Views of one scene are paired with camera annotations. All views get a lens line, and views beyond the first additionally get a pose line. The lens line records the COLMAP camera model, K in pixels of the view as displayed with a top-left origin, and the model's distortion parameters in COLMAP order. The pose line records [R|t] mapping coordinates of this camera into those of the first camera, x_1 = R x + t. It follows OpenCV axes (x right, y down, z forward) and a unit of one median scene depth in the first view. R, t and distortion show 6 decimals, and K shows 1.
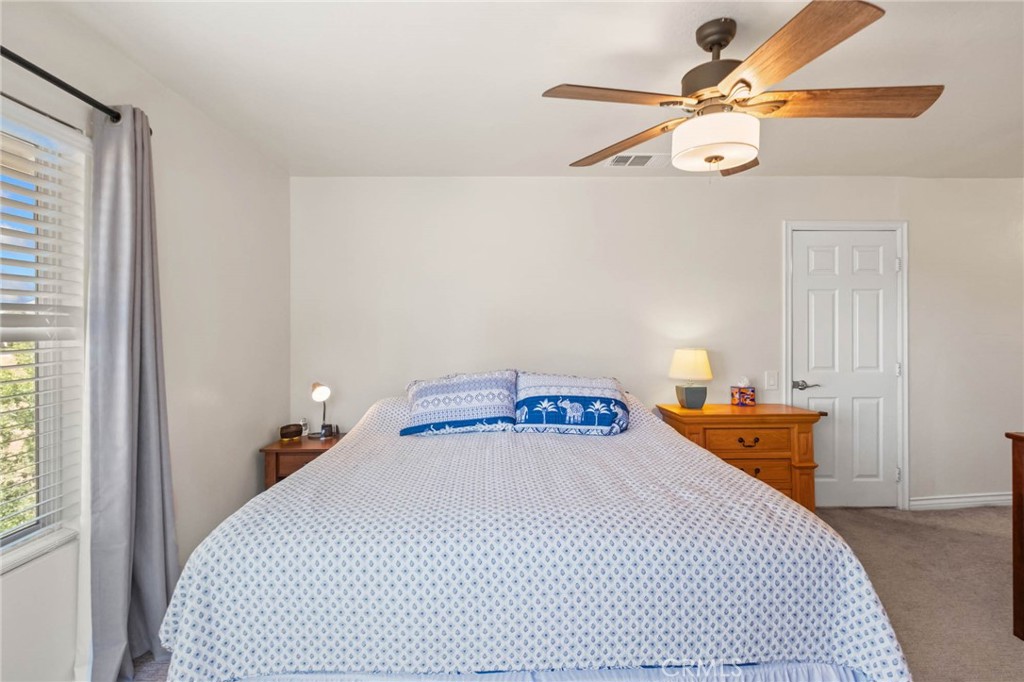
lens RADIAL K [[451.9, 0, 510.9], [0, 451.9, 331.2], [0, 0, 1]] dist [-0.001973, -0.000652]
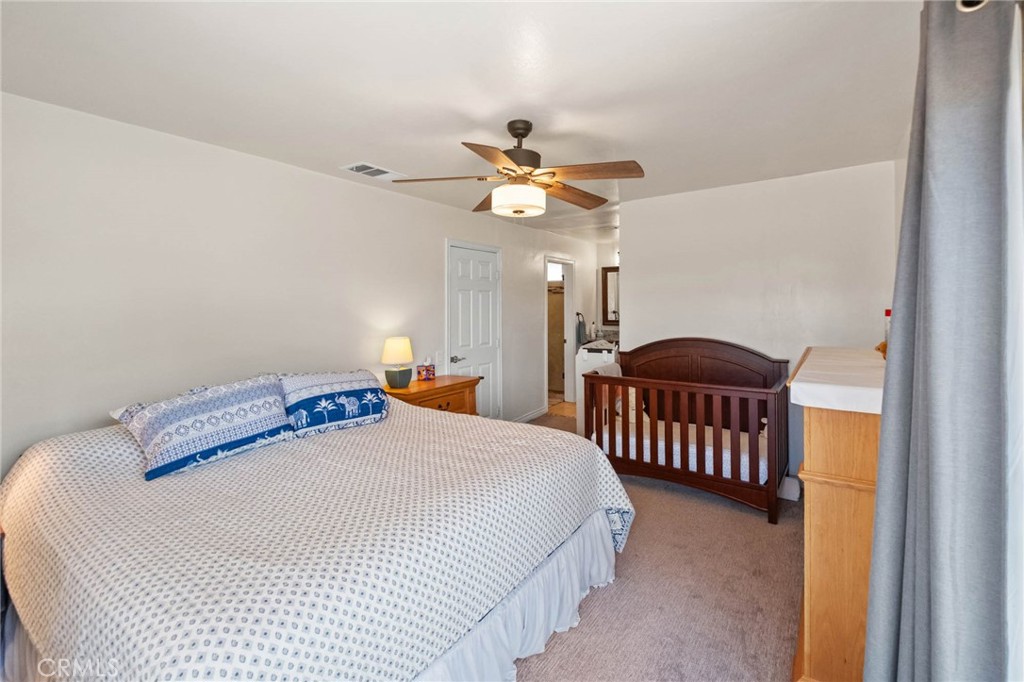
lens RADIAL K [[451.9, 0, 488.6], [0, 451.9, 313.0], [0, 0, 1]] dist [-0.001973, -0.000652]
pose [[0.604160, -0.013833, 0.796743, -0.492049], [0.012429, 0.999891, 0.007936, -0.039625], [-0.796766, 0.005108, 0.604267, 0.117796]]
